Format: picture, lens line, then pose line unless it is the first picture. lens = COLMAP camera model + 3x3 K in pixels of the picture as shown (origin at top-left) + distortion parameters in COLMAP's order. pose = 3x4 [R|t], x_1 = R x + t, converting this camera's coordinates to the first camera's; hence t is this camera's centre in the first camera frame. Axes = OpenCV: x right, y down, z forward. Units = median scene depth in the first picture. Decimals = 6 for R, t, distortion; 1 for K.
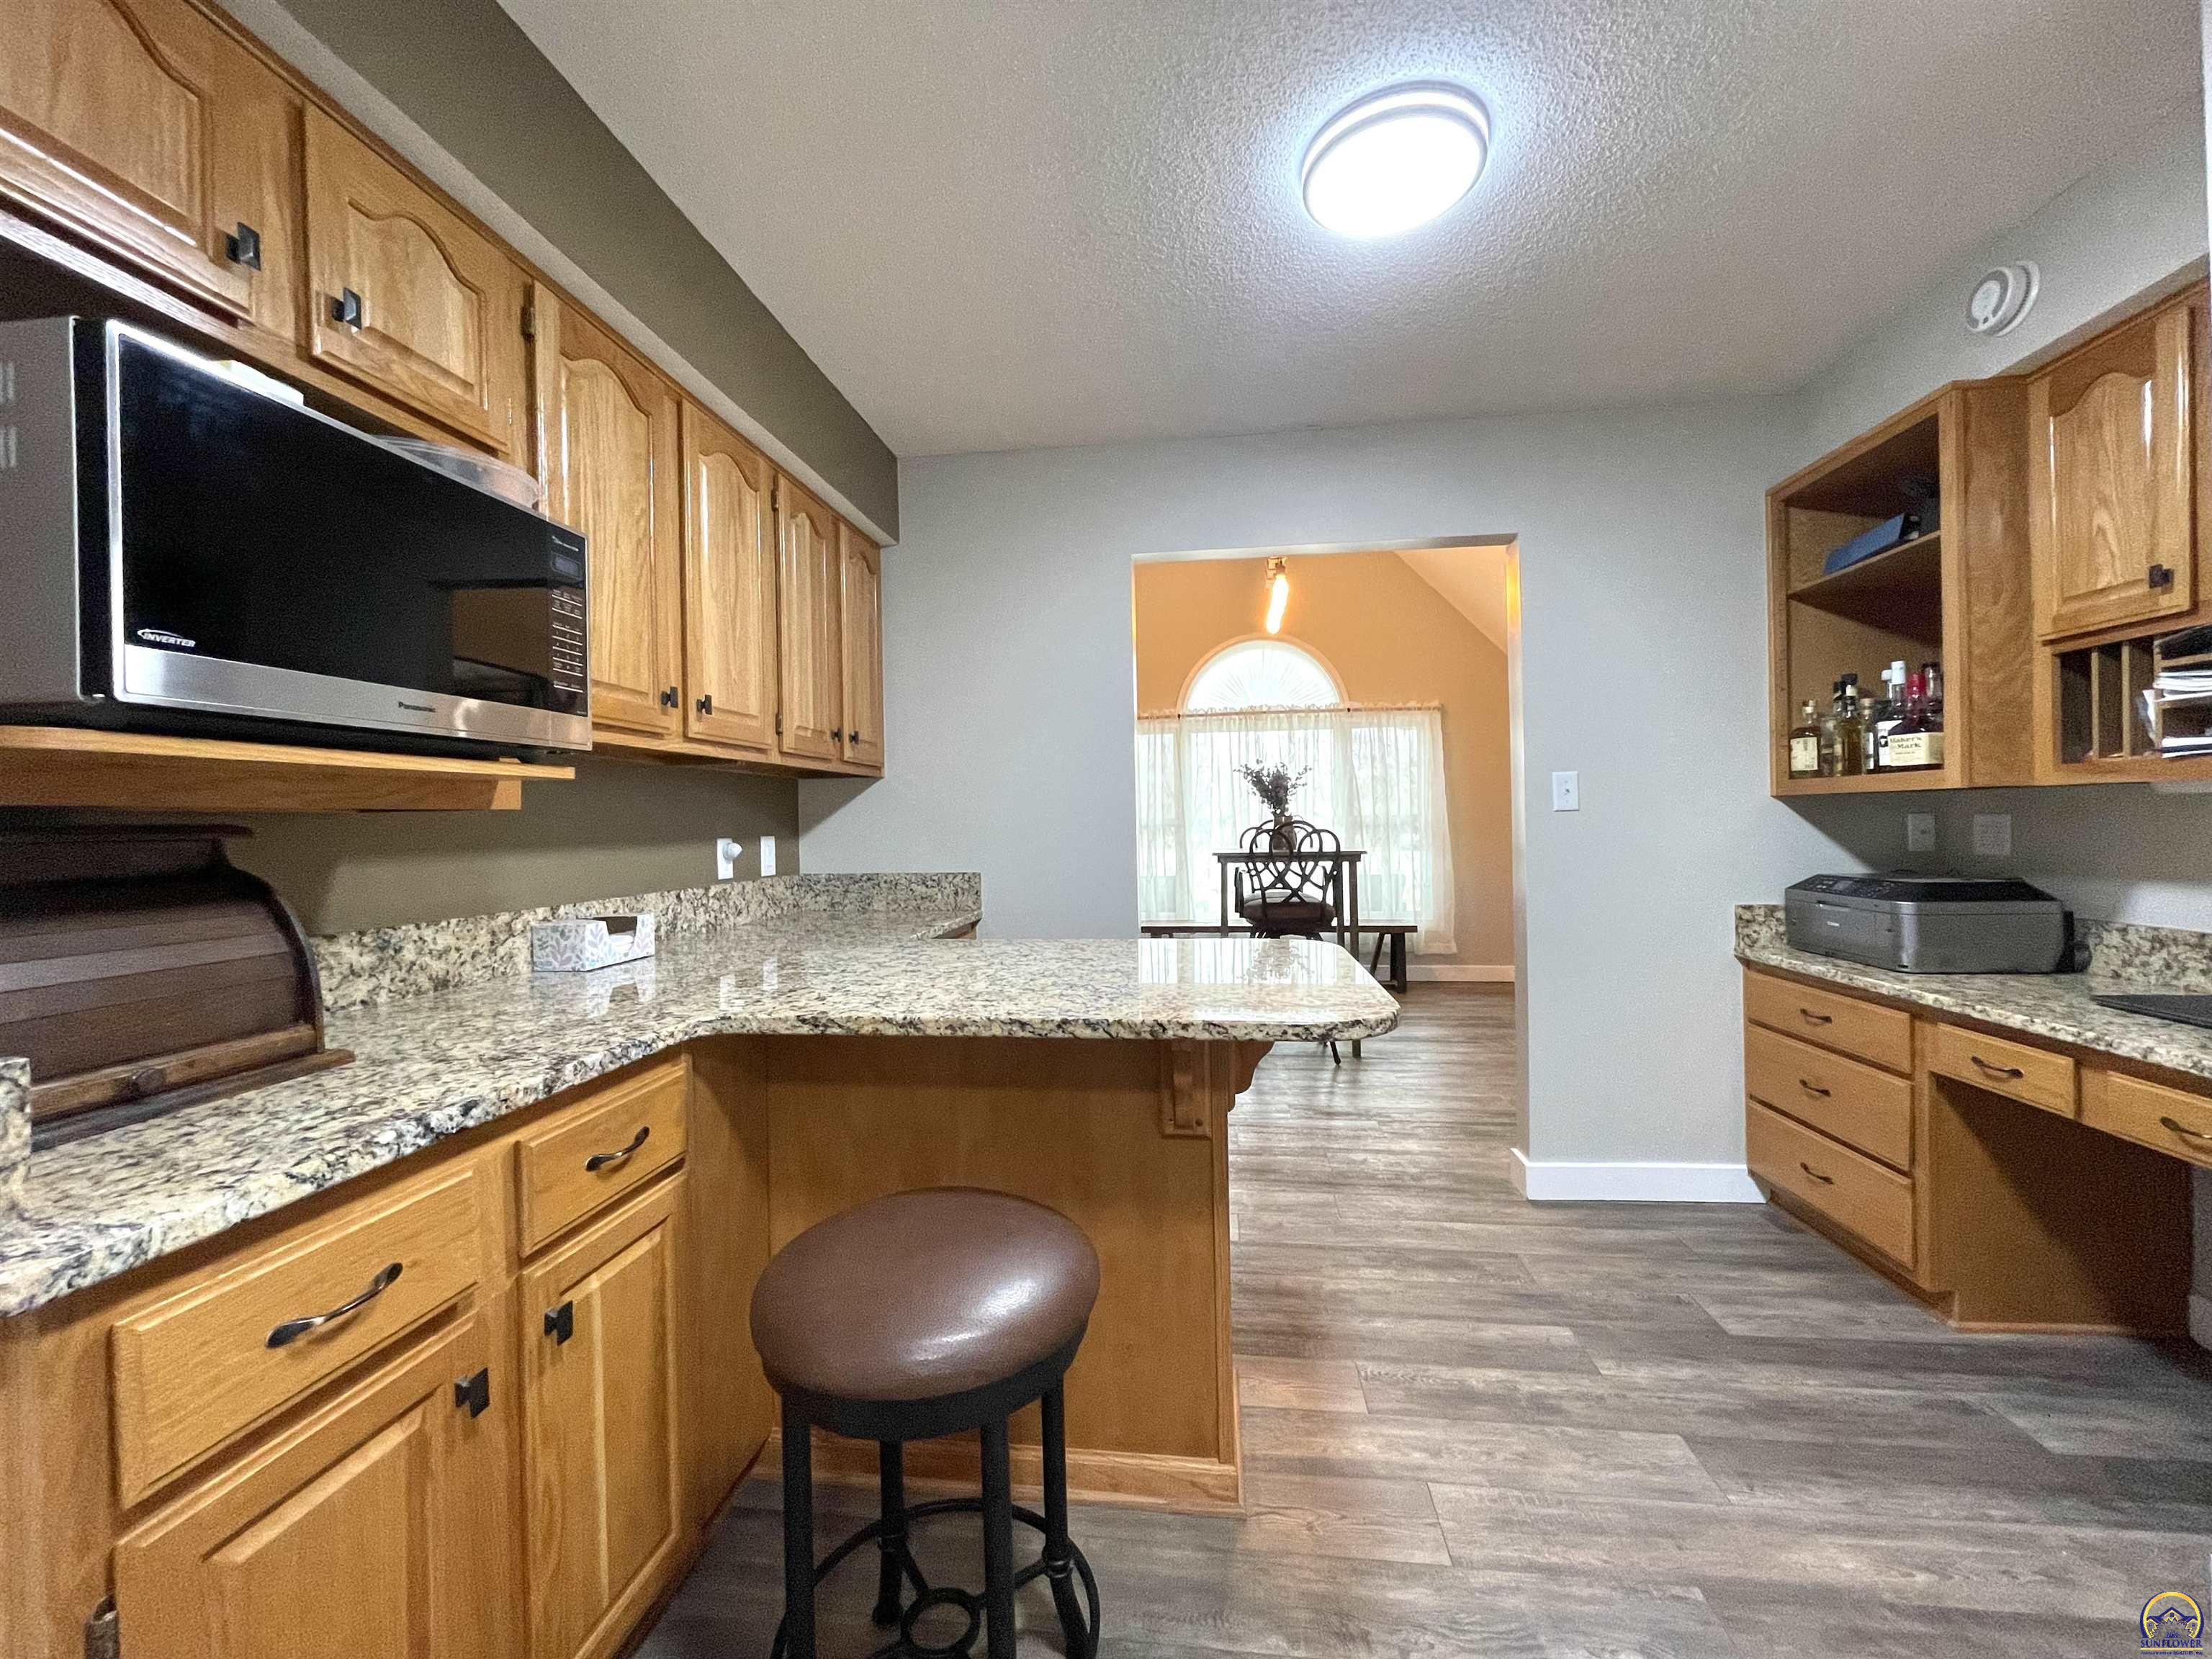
lens RADIAL K [[891.4, 0, 1098.5], [0, 891.4, 825.2], [0, 0, 1]] dist [-0.001267, -0.000207]
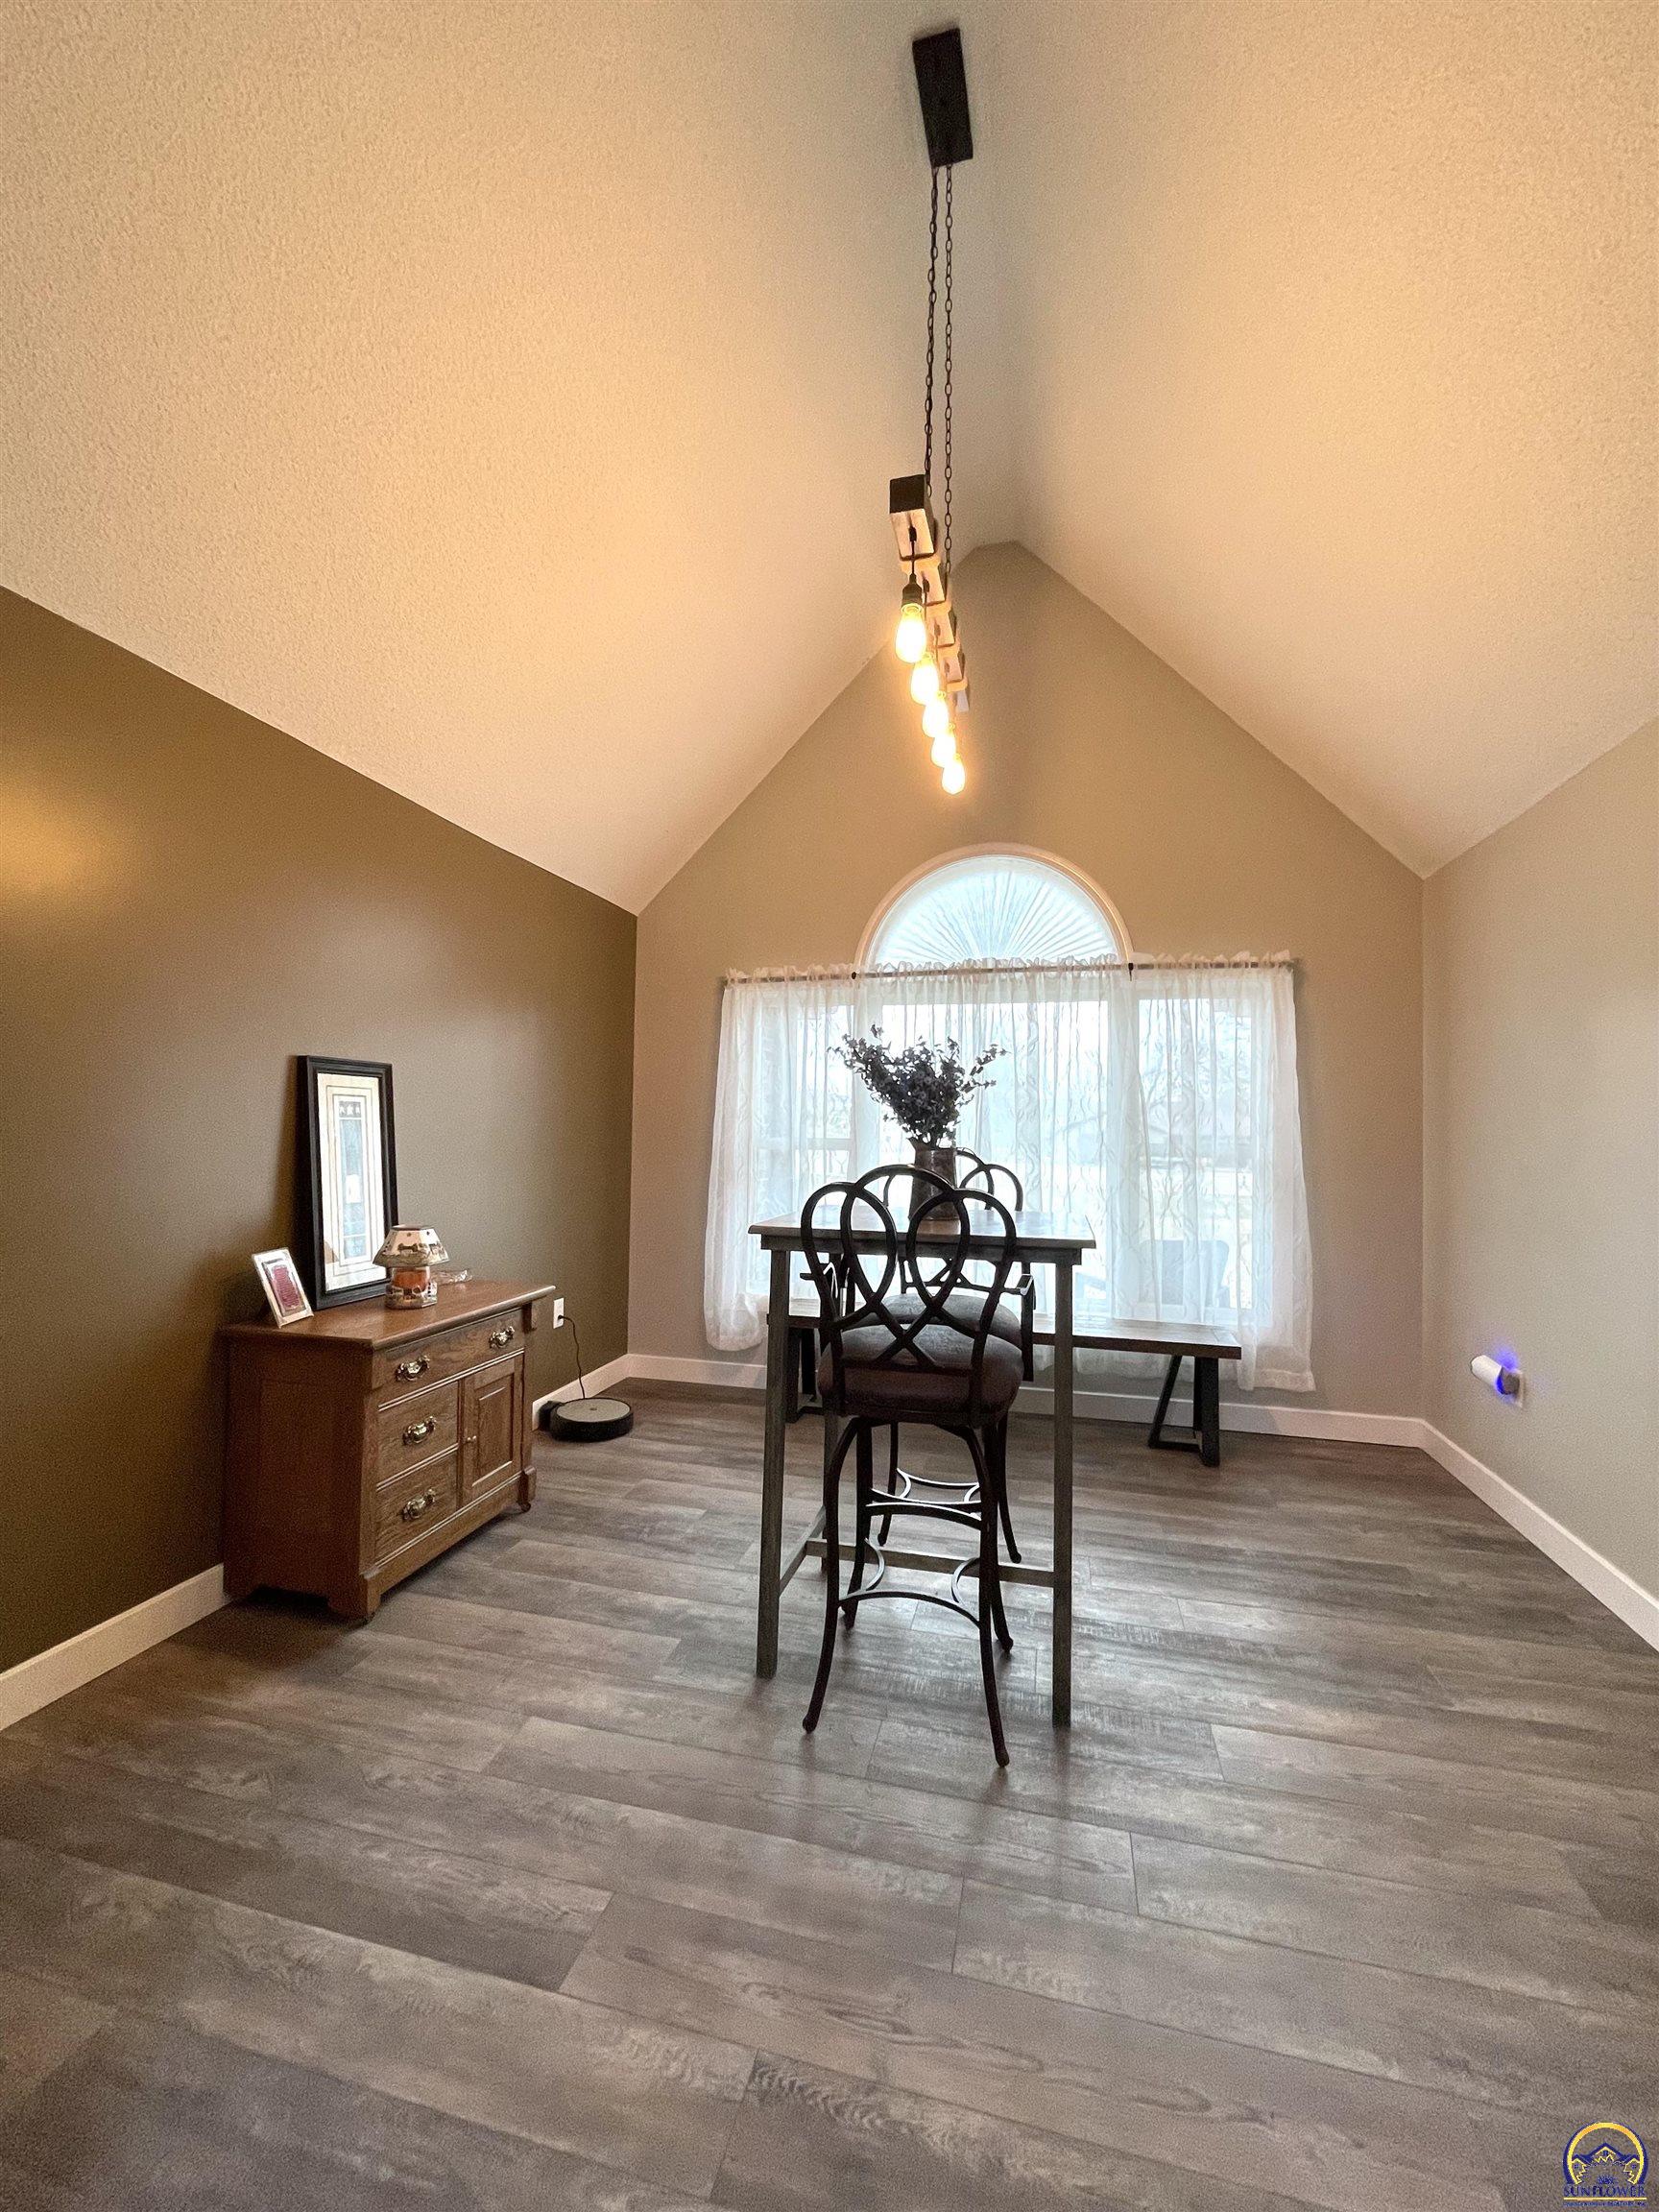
lens RADIAL K [[891.4, 0, 829.5], [0, 891.4, 1106.0], [0, 0, 1]] dist [-0.001267, -0.000207]
pose [[0.992891, 0.030303, -0.115109, 0.154391], [-0.033837, 0.999010, -0.028868, -0.012692], [0.114120, 0.032558, 0.992933, 0.394354]]
